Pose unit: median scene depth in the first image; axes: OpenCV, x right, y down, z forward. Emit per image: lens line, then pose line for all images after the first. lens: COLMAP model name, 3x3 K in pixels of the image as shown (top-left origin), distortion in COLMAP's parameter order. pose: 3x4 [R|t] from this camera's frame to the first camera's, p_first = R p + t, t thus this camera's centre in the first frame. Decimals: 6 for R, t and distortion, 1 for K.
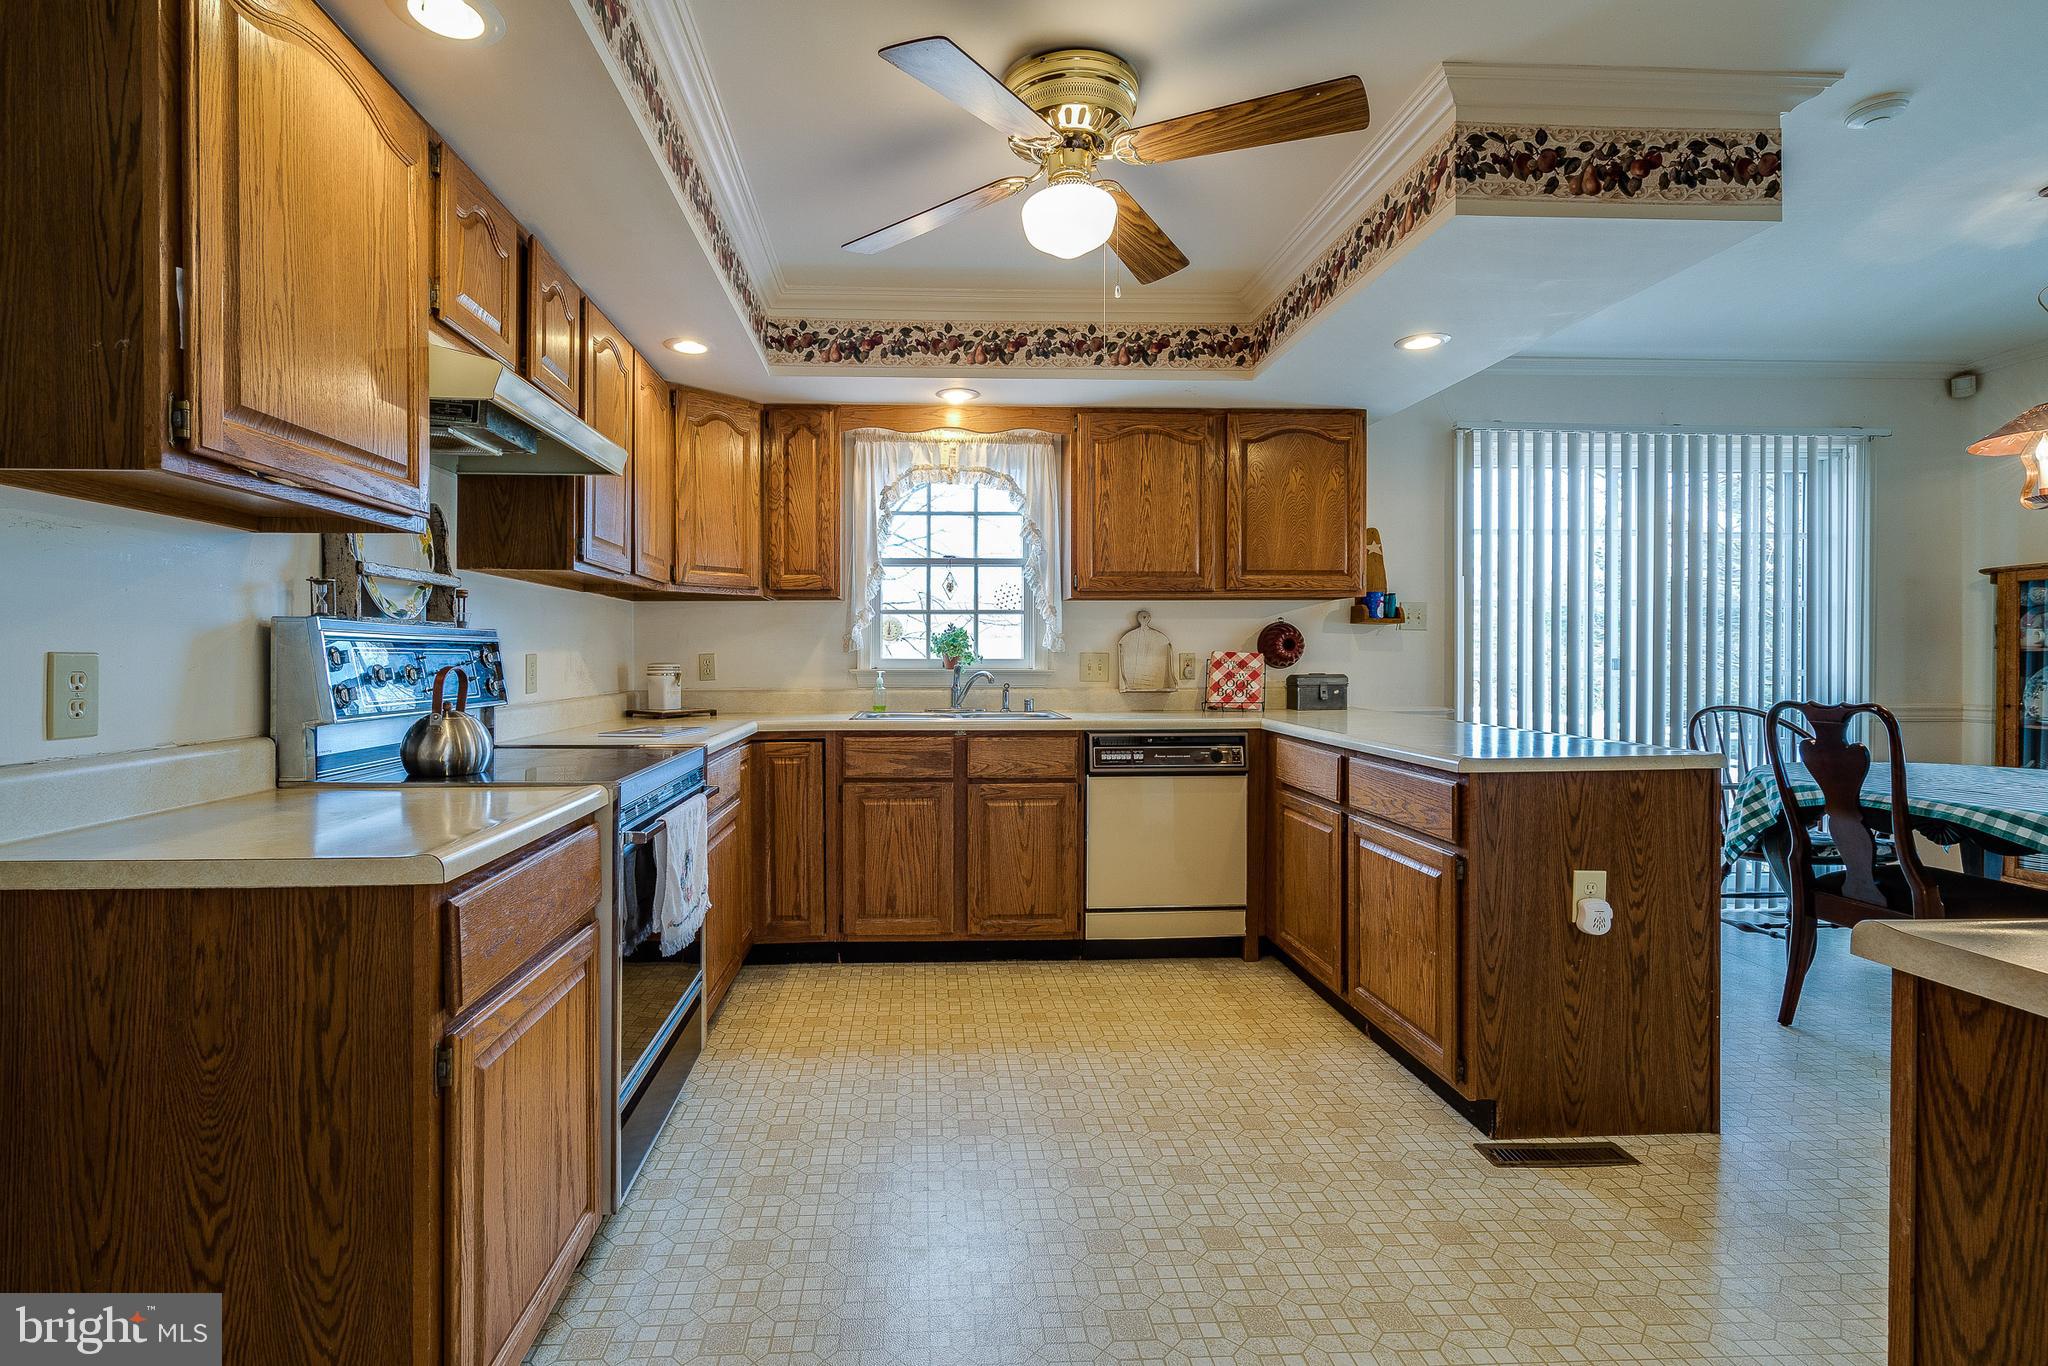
lens RADIAL K [[932.1, 0, 963.8], [0, 932.1, 660.6], [0, 0, 1]] dist [-0.002376, 0.000654]
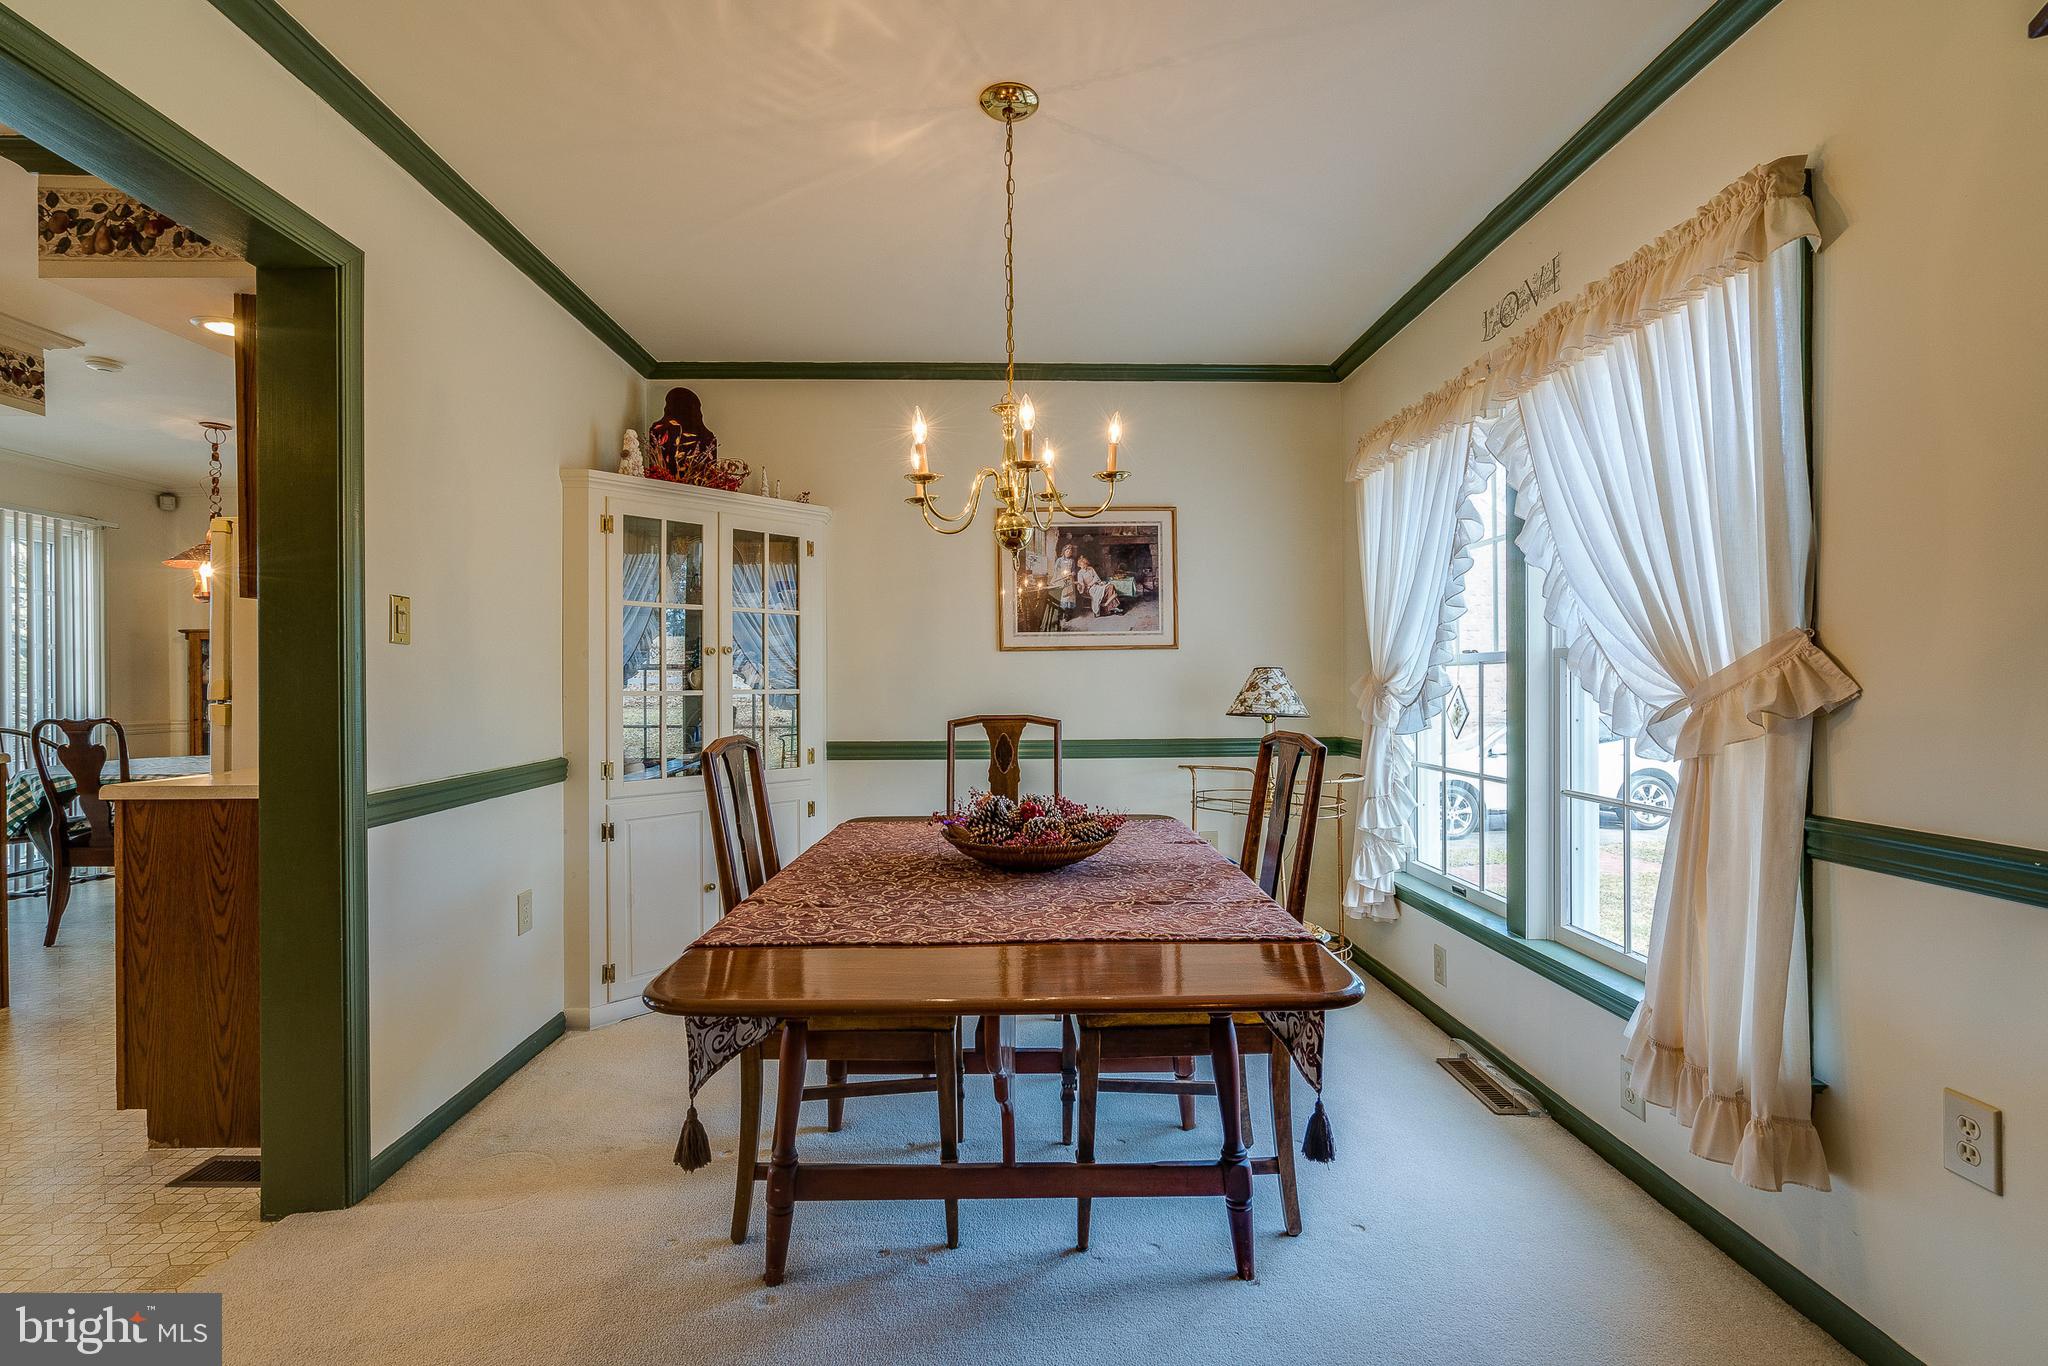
lens RADIAL K [[932.1, 0, 1028.8], [0, 932.1, 689.1], [0, 0, 1]] dist [-0.002376, 0.000654]
pose [[0.017788, -0.006561, 0.999820, -0.433412], [0.009614, 0.999933, 0.006390, 0.002555], [-0.999796, 0.009498, 0.017850, -0.447098]]
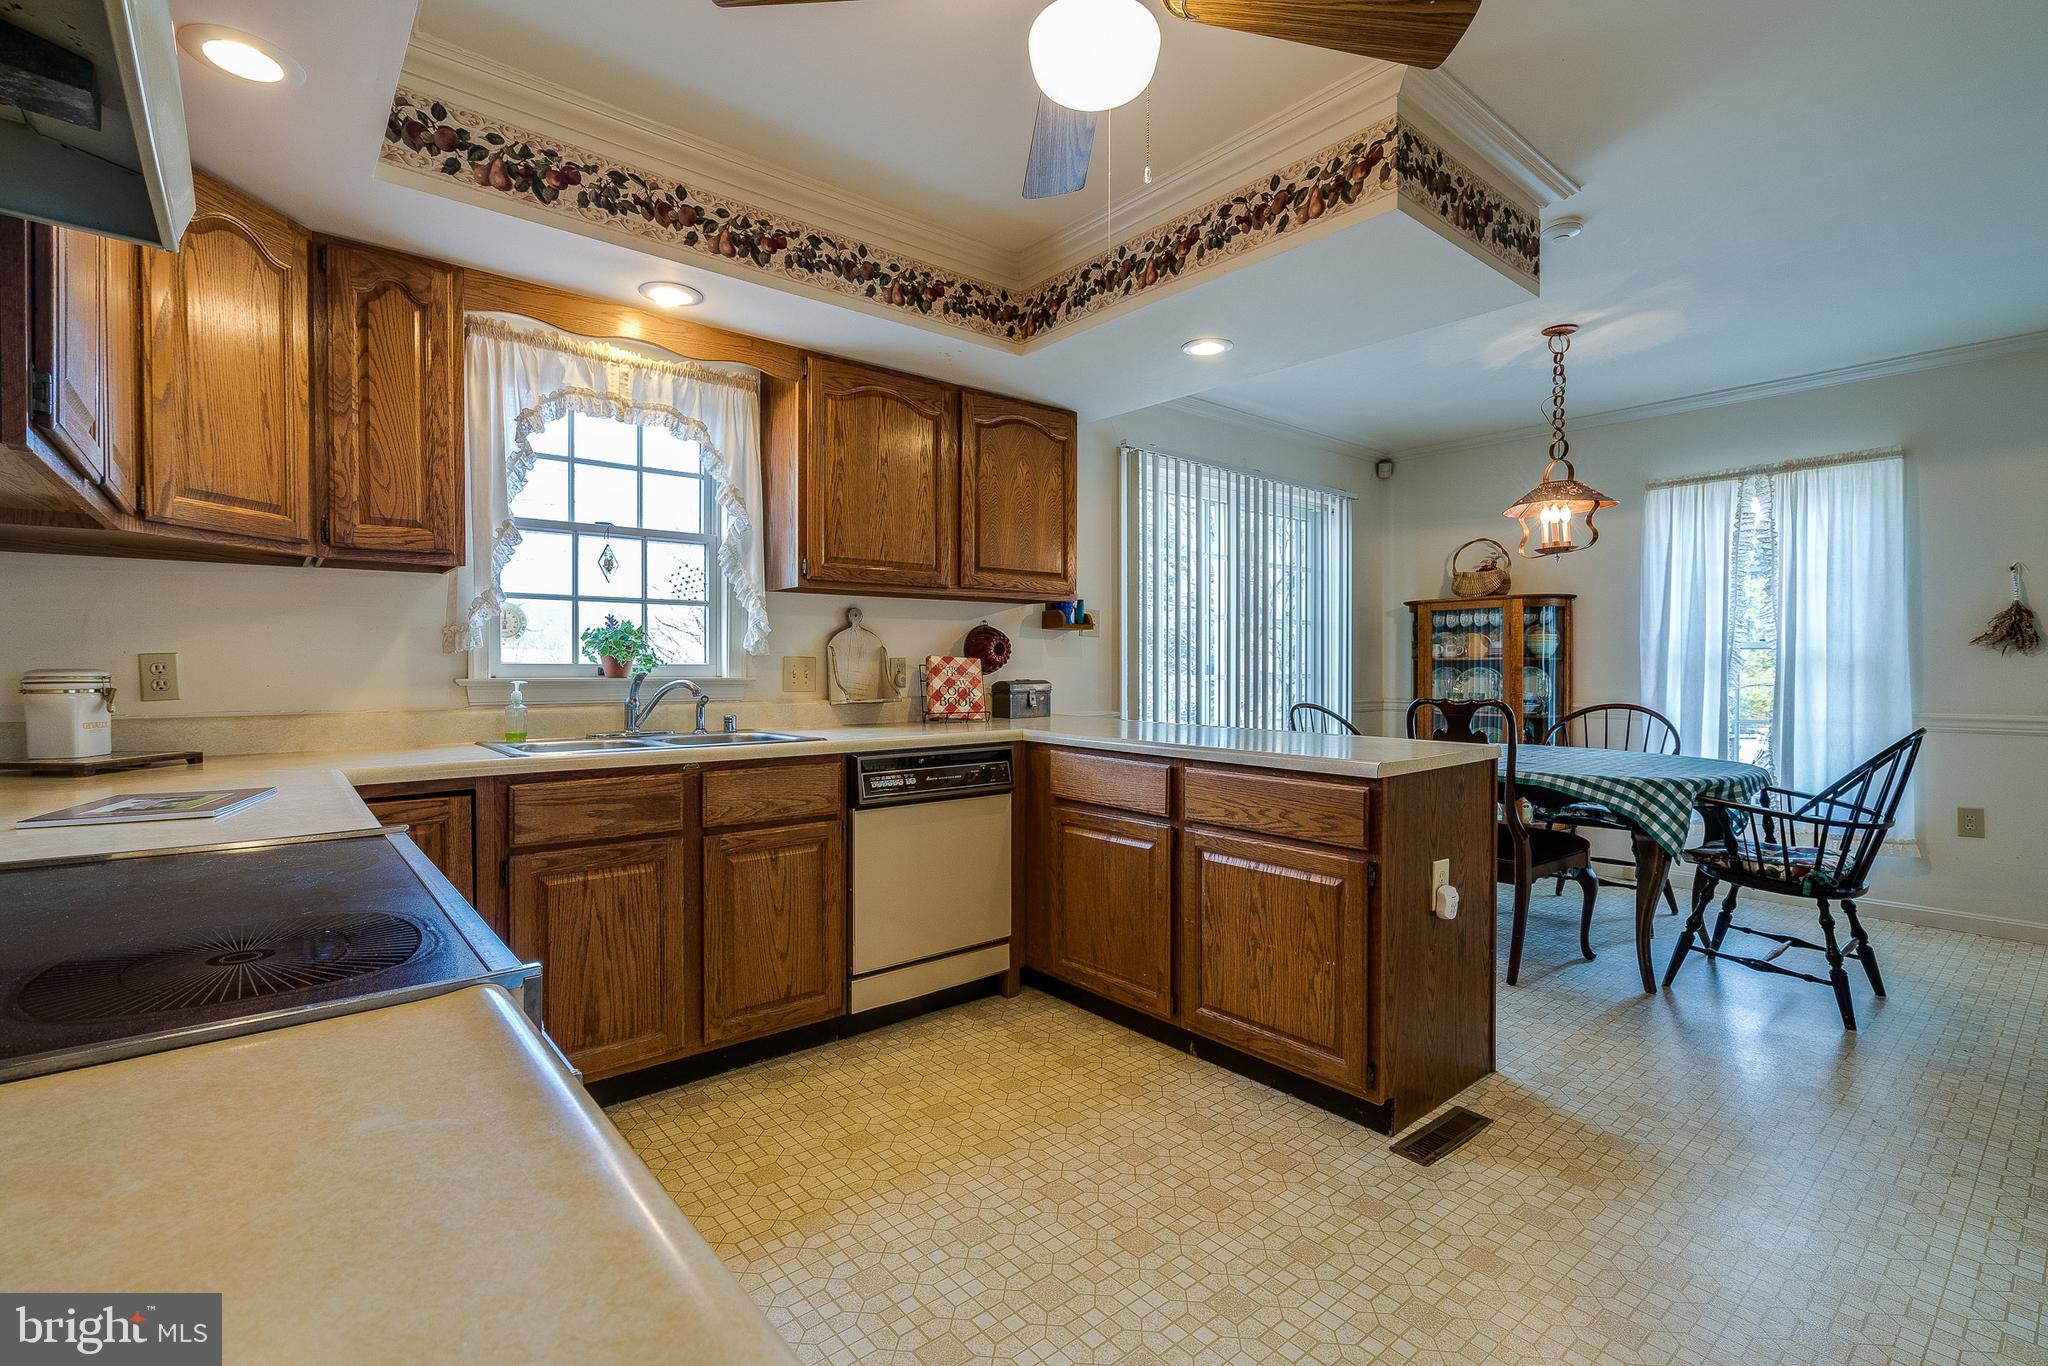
lens RADIAL K [[910.2, 0, 1009.6], [0, 910.2, 675.7], [0, 0, 1]] dist [-0.001151, 0.001519]
pose [[0.799482, -0.005051, 0.600668, -0.228826], [0.000379, 0.999969, 0.007904, 0.002384], [-0.600689, -0.006092, 0.799459, 0.294650]]
